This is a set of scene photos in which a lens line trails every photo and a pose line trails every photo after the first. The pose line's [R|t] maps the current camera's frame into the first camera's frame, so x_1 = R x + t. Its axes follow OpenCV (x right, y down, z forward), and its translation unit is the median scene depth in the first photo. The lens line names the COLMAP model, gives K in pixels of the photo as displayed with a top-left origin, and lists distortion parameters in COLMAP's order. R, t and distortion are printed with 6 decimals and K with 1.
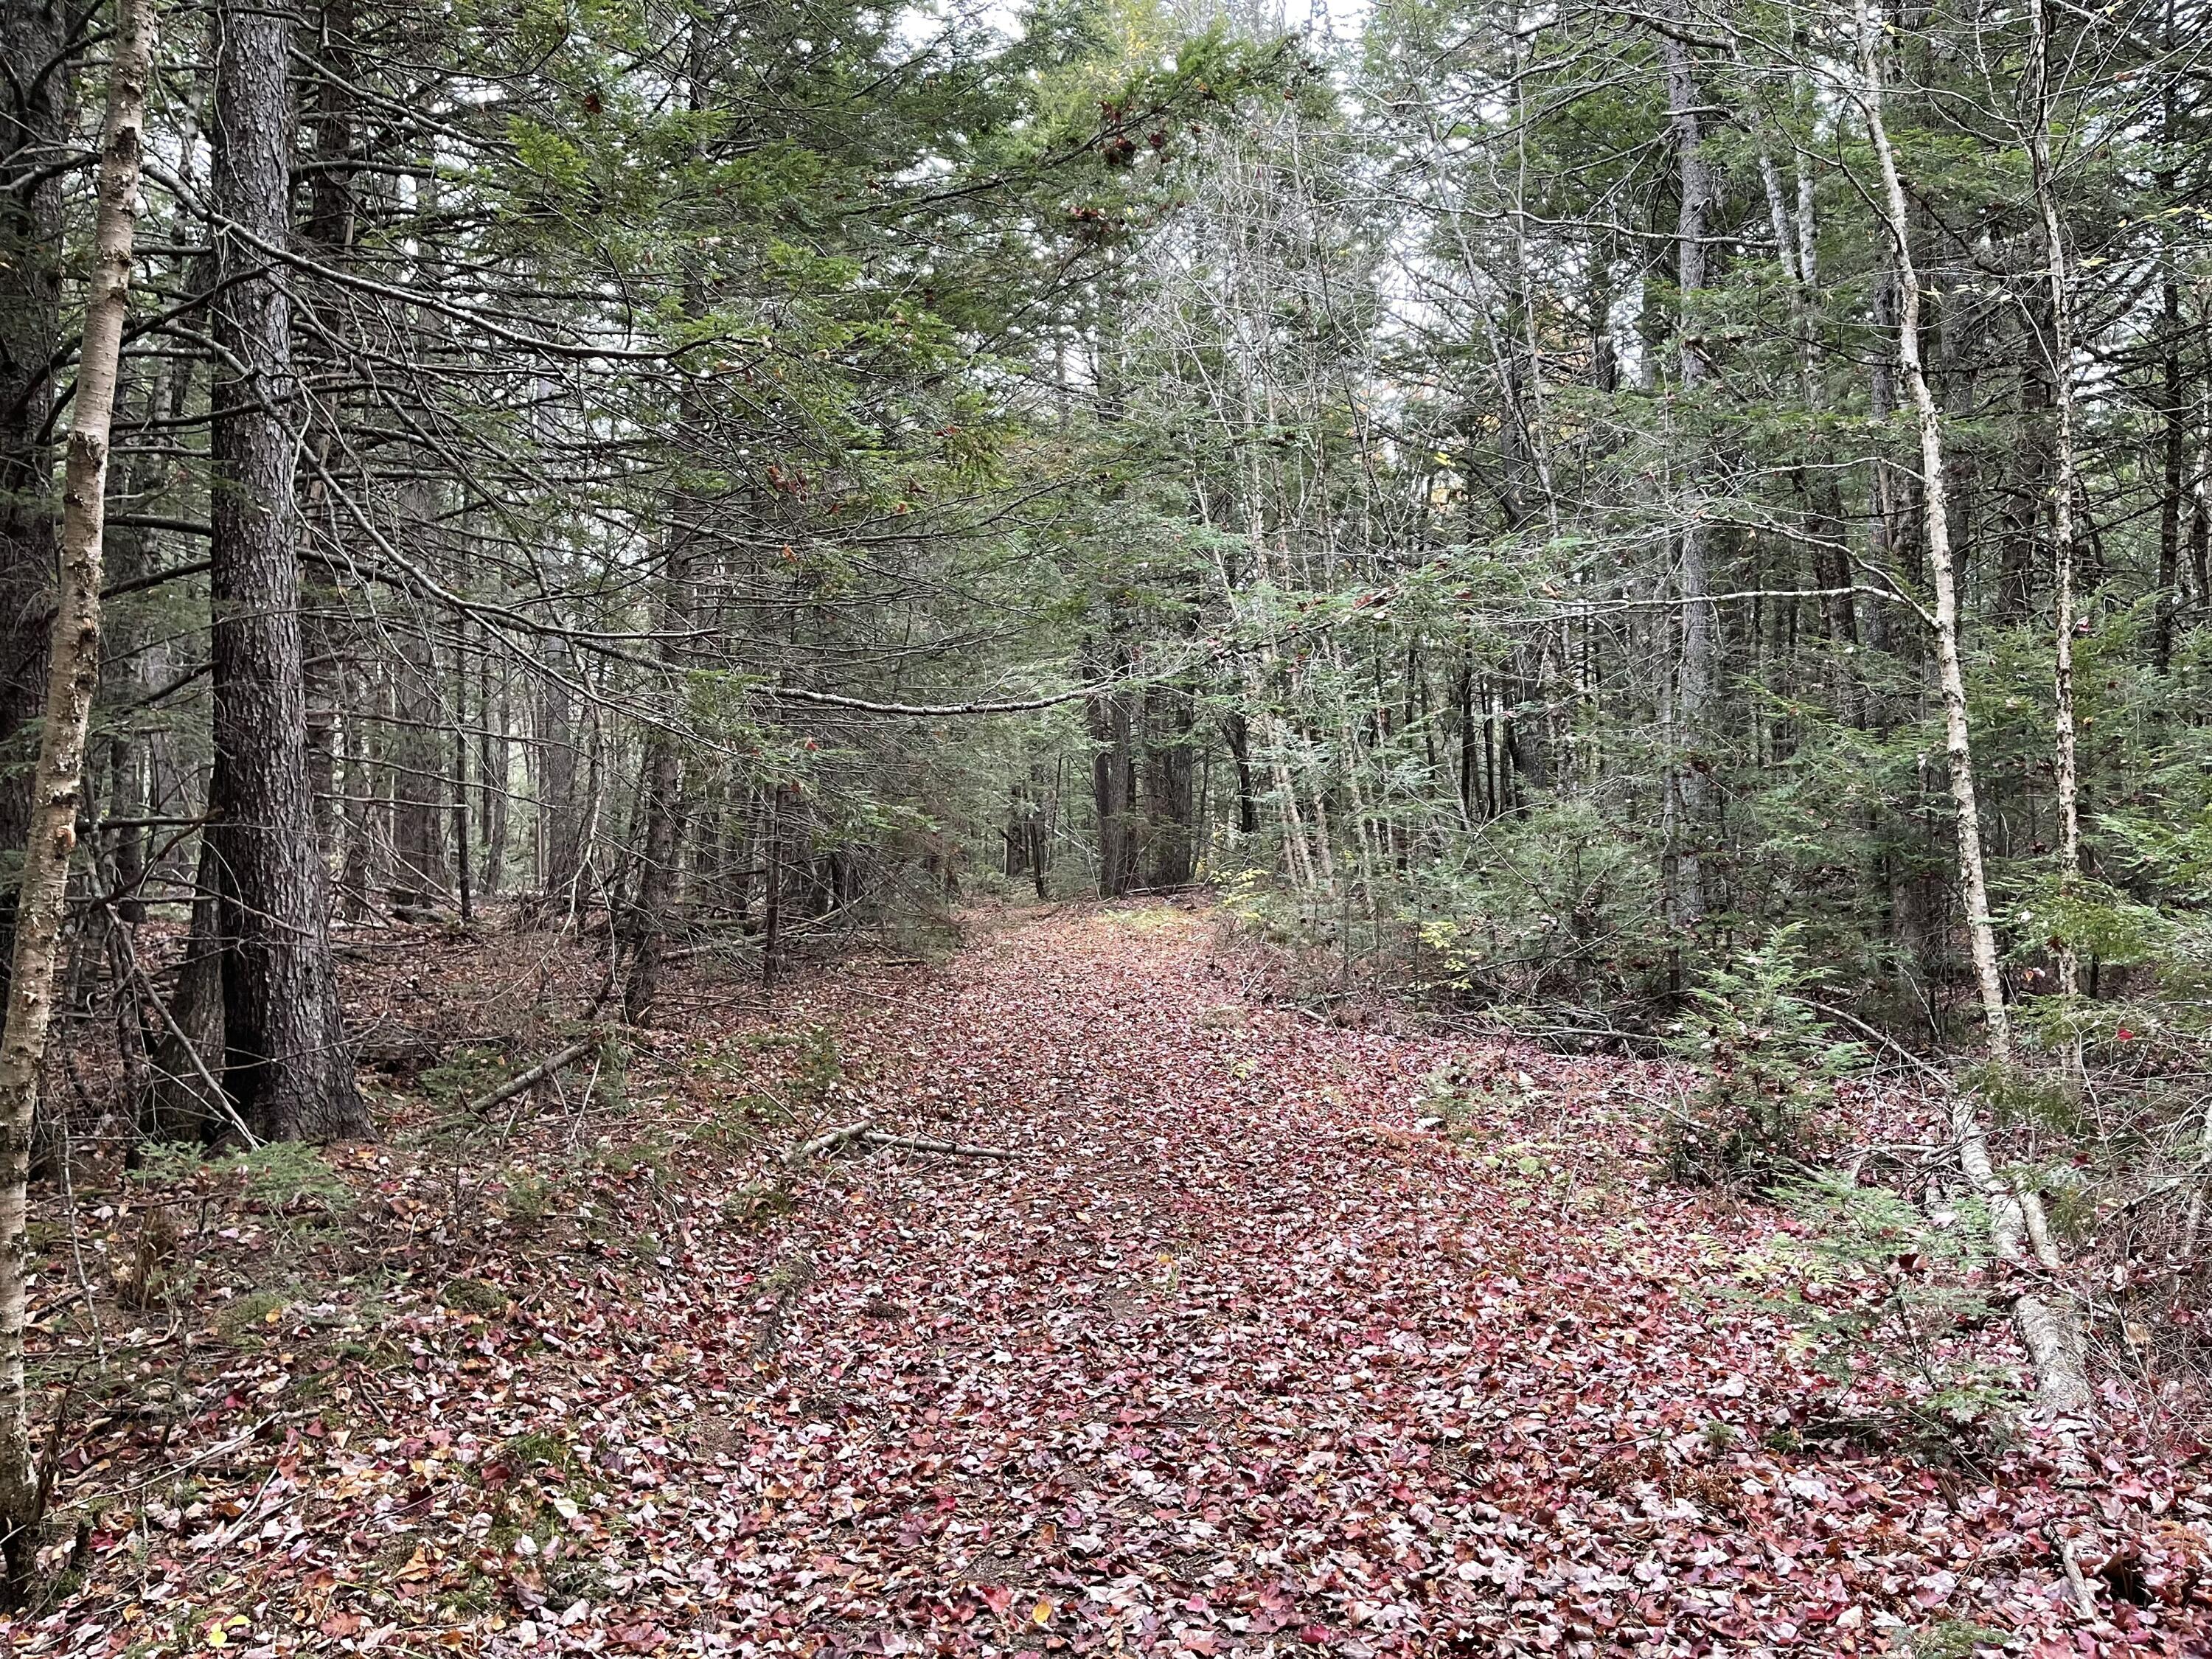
lens RADIAL K [[1659.6, 0, 1099.6], [0, 1659.6, 831.3], [0, 0, 1]] dist [0.067554, -0.090987]
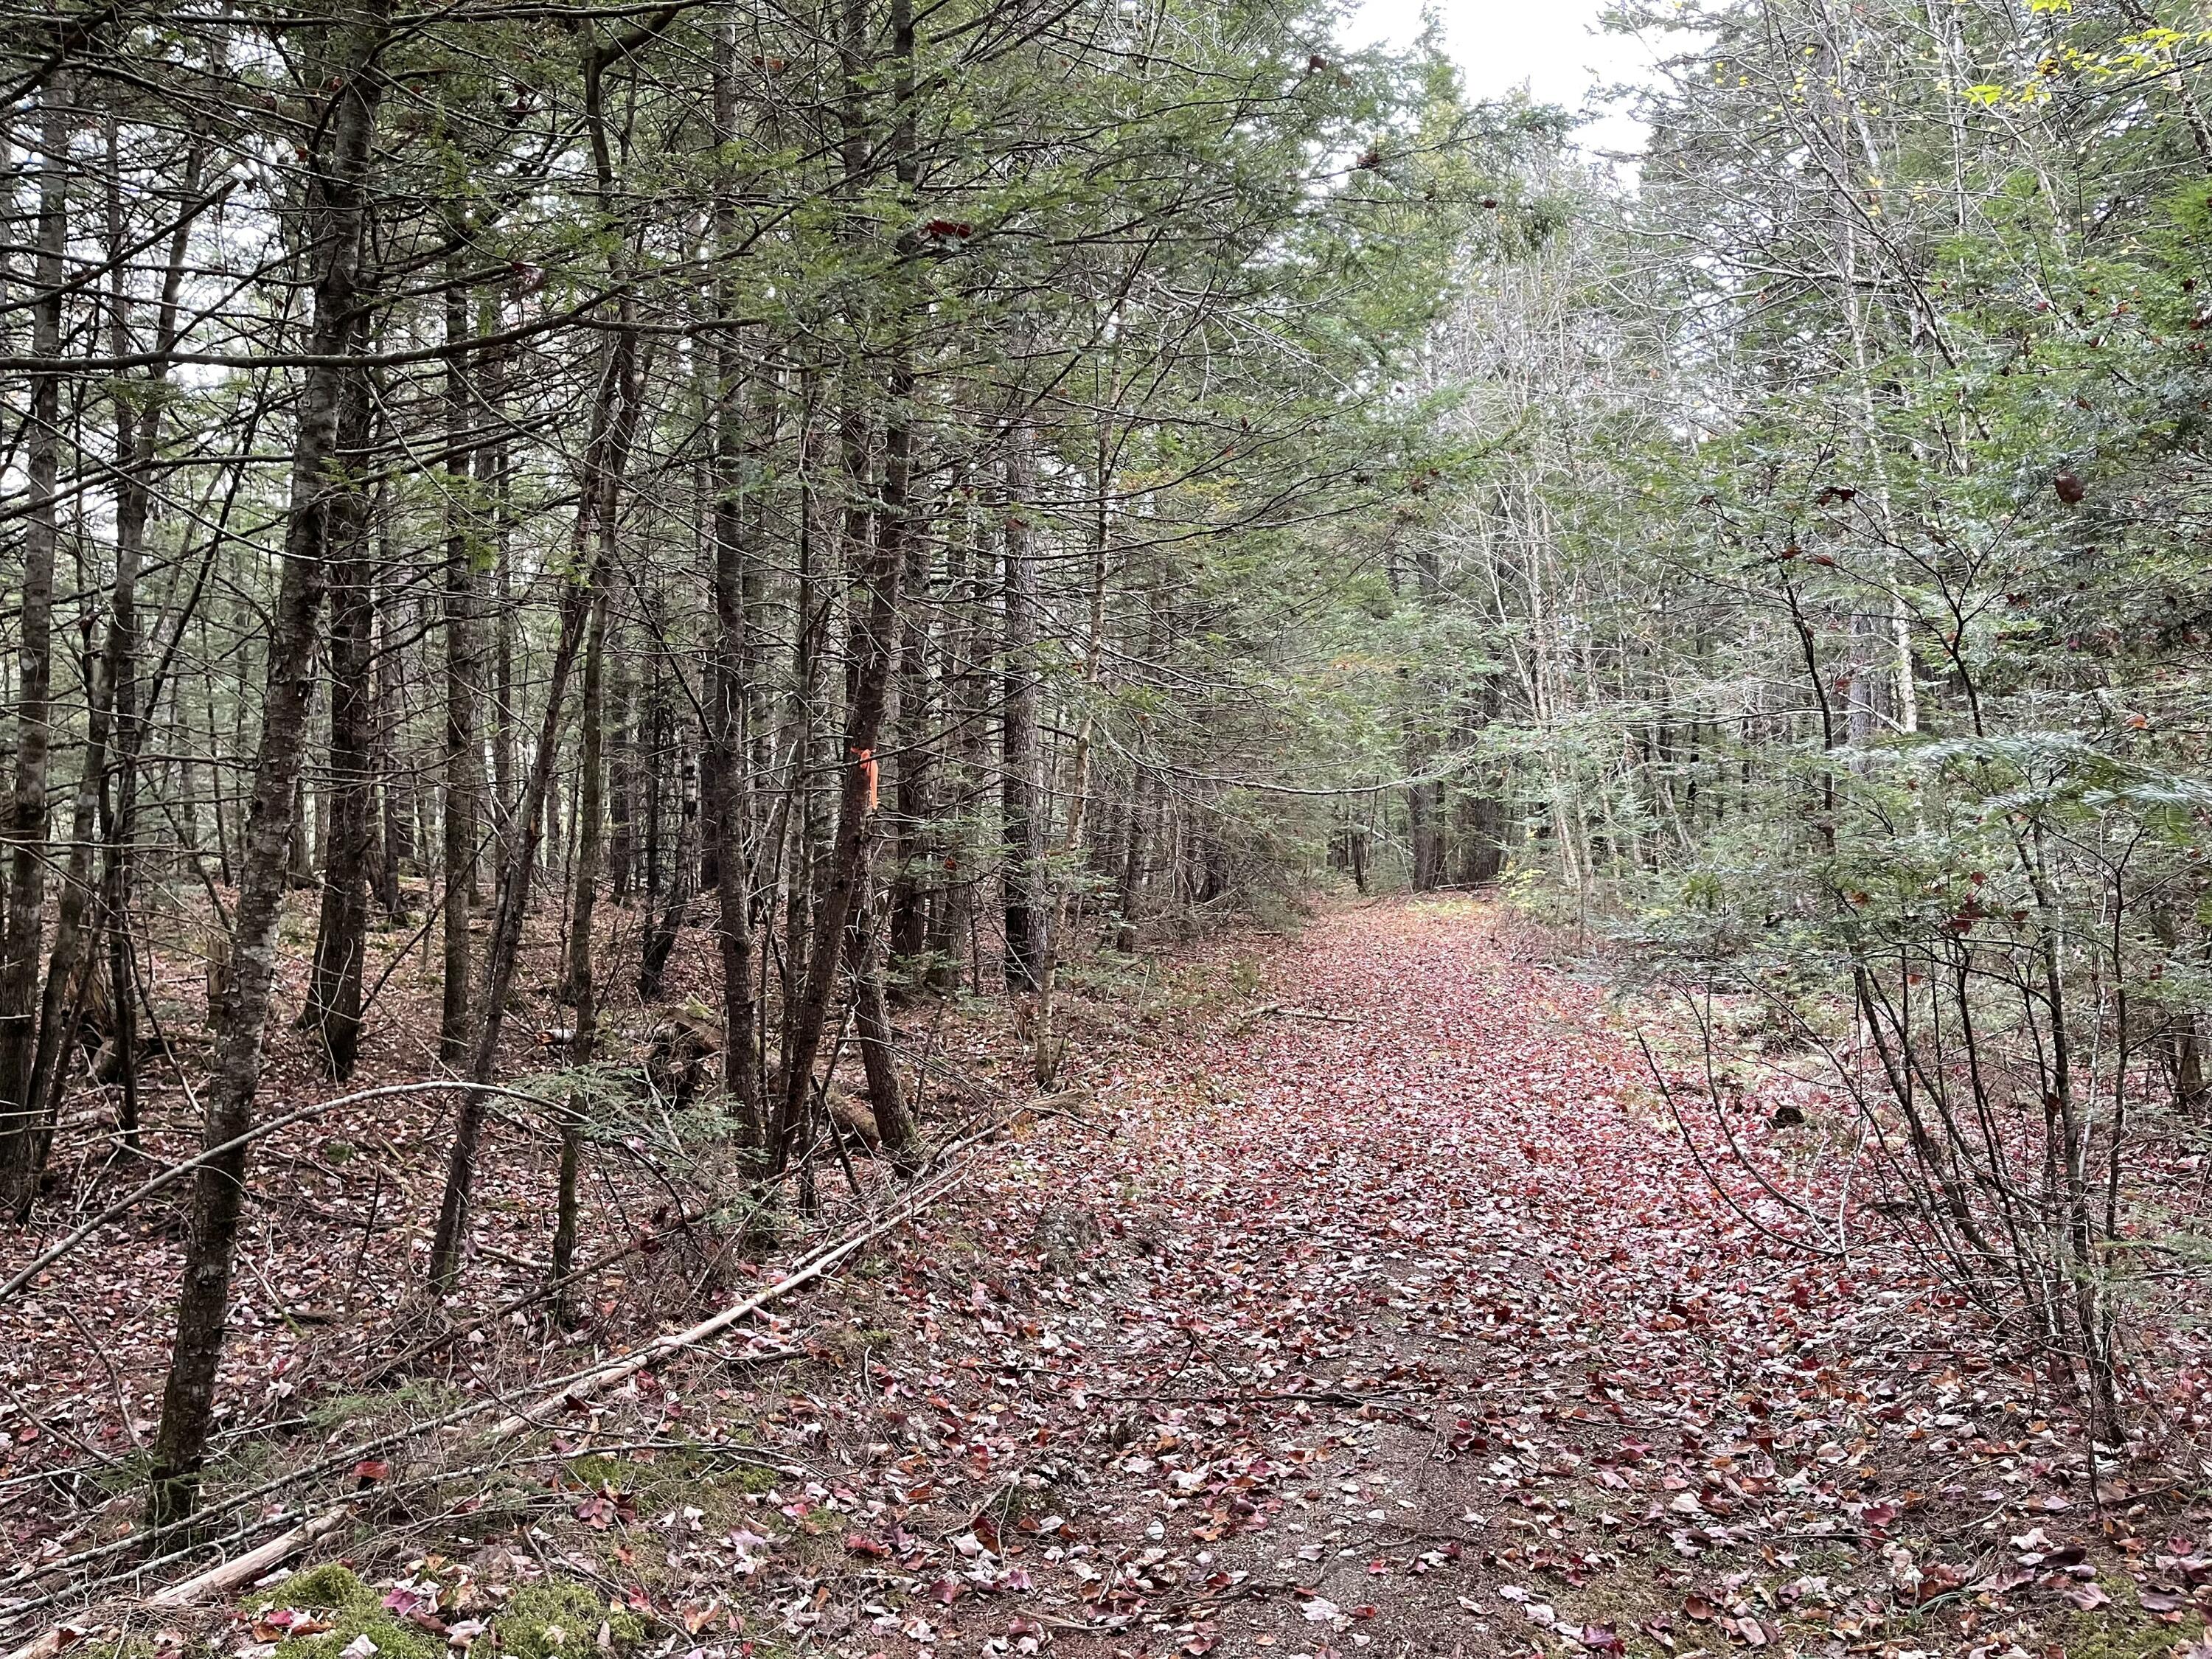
lens RADIAL K [[1659.6, 0, 1099.6], [0, 1659.6, 831.3], [0, 0, 1]] dist [0.067554, -0.090987]
pose [[0.982210, 0.005544, -0.187706, 0.013167], [-0.005022, 0.999982, 0.003254, -0.026233], [0.187721, -0.002253, 0.982220, -0.905232]]
